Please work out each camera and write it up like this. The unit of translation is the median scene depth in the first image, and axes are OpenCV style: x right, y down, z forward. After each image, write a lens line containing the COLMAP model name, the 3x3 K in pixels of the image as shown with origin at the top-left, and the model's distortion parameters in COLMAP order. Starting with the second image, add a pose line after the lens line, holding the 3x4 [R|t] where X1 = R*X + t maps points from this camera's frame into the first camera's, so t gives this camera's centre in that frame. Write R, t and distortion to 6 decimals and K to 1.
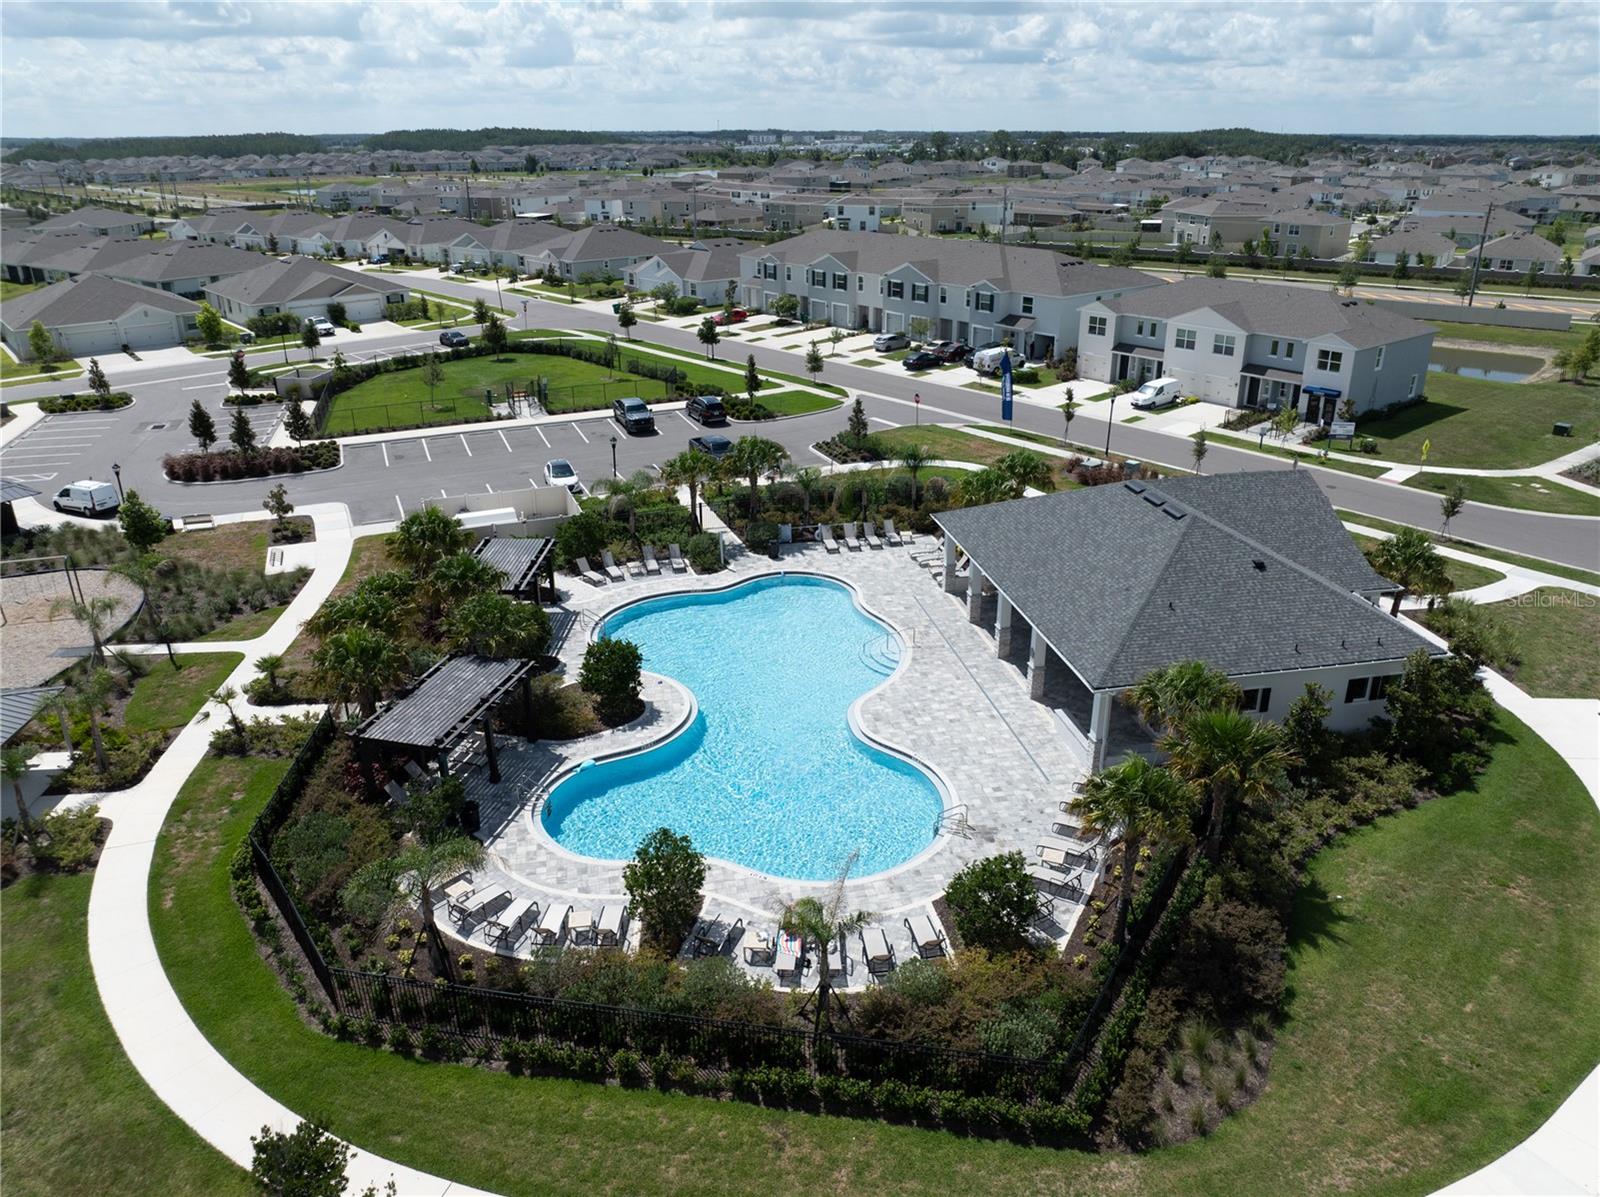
lens RADIAL K [[1126.7, 0, 822.1], [0, 1126.7, 599.0], [0, 0, 1]] dist [-0.035638, -0.003515]
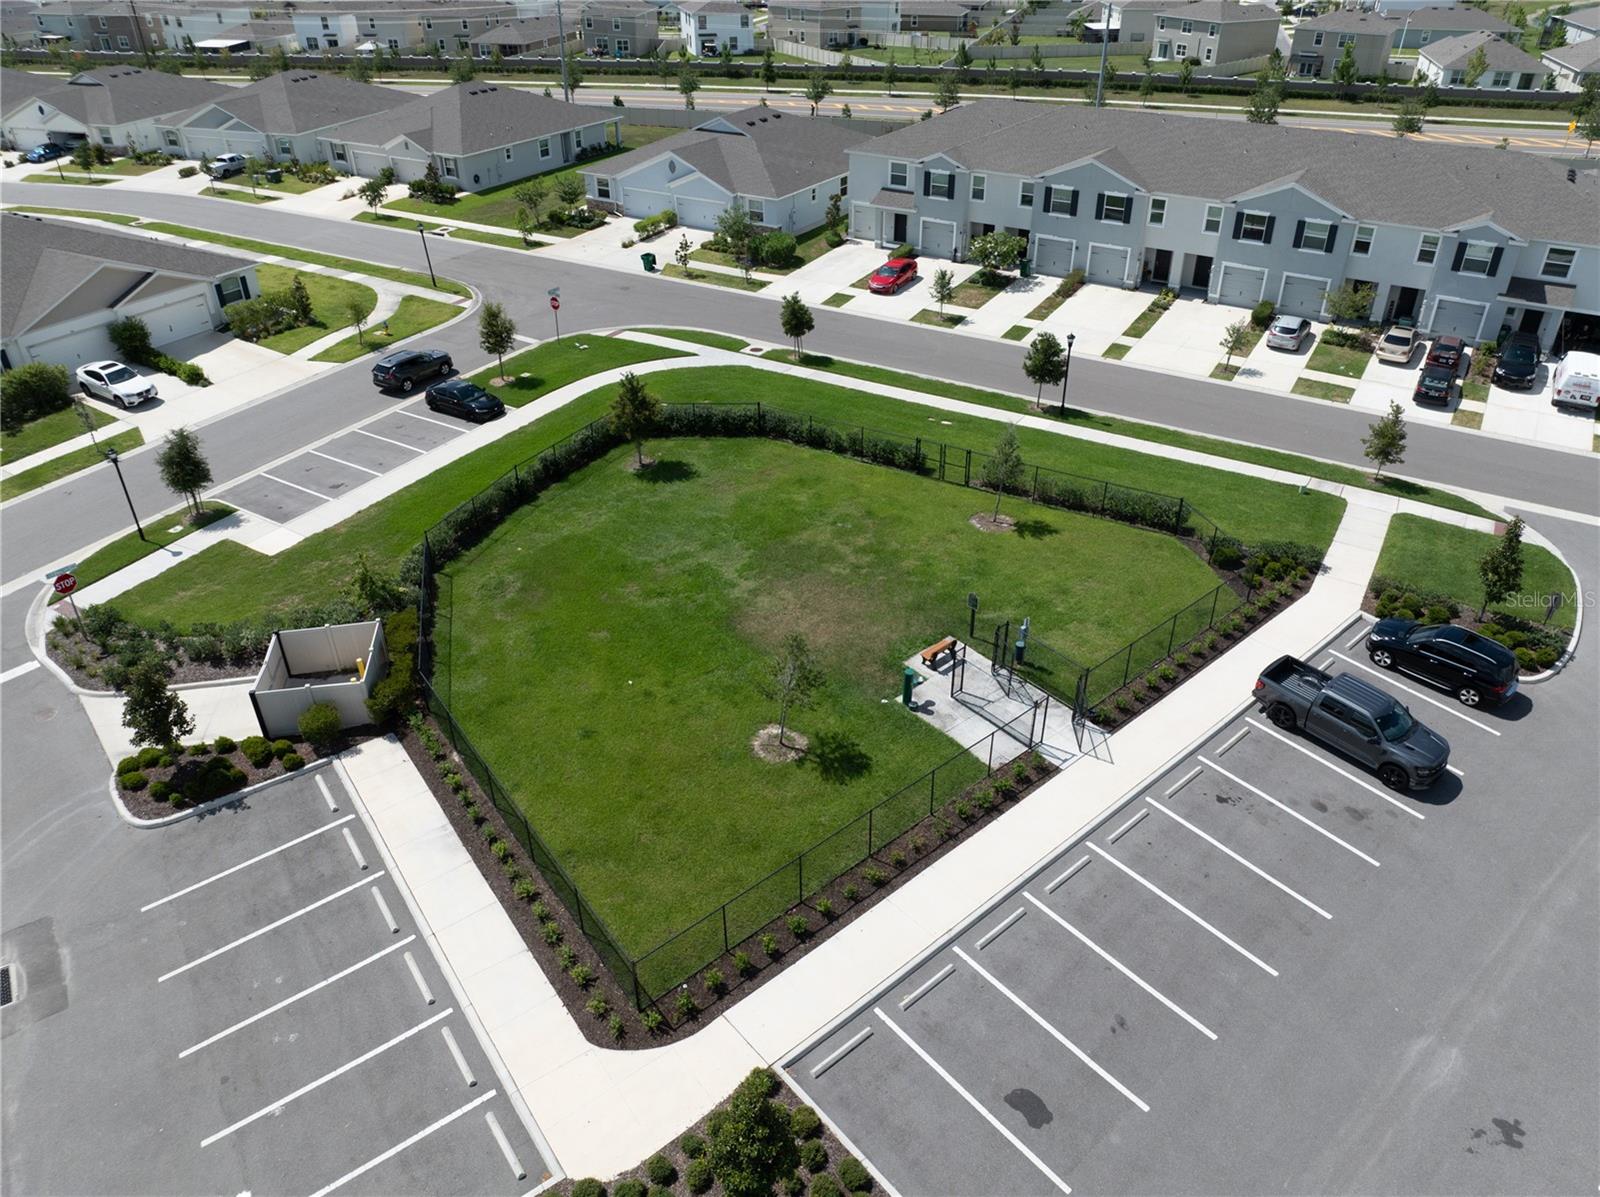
lens RADIAL K [[1126.7, 0, 822.1], [0, 1126.7, 599.0], [0, 0, 1]] dist [-0.035638, -0.003515]
pose [[0.949149, -0.163728, 0.268905, -0.062307], [0.116253, 0.976038, 0.183943, -0.041729], [-0.292579, -0.143328, 0.945439, 0.094071]]
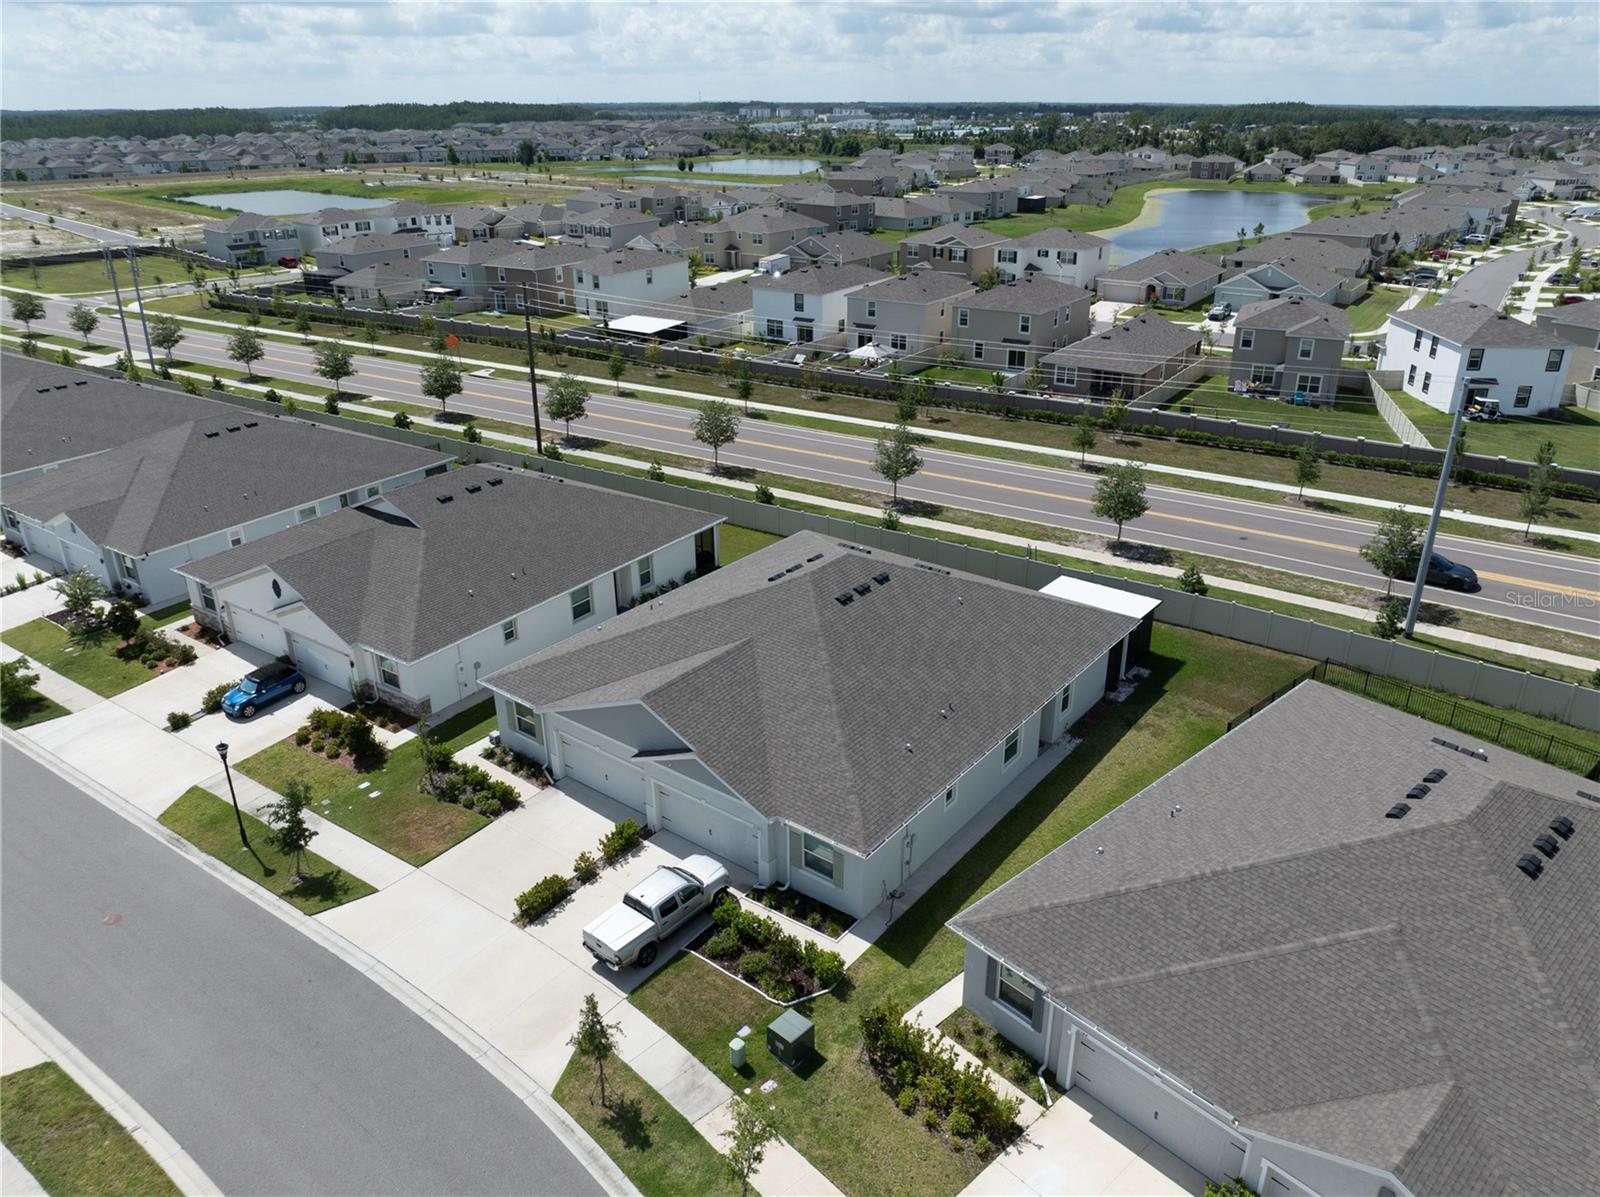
lens RADIAL K [[1126.7, 0, 822.1], [0, 1126.7, 599.0], [0, 0, 1]] dist [-0.035638, -0.003515]
pose [[0.999626, -0.009591, 0.025594, -0.084238], [0.009030, 0.999719, 0.021939, -0.102285], [-0.025797, -0.021699, 0.999432, 0.229295]]
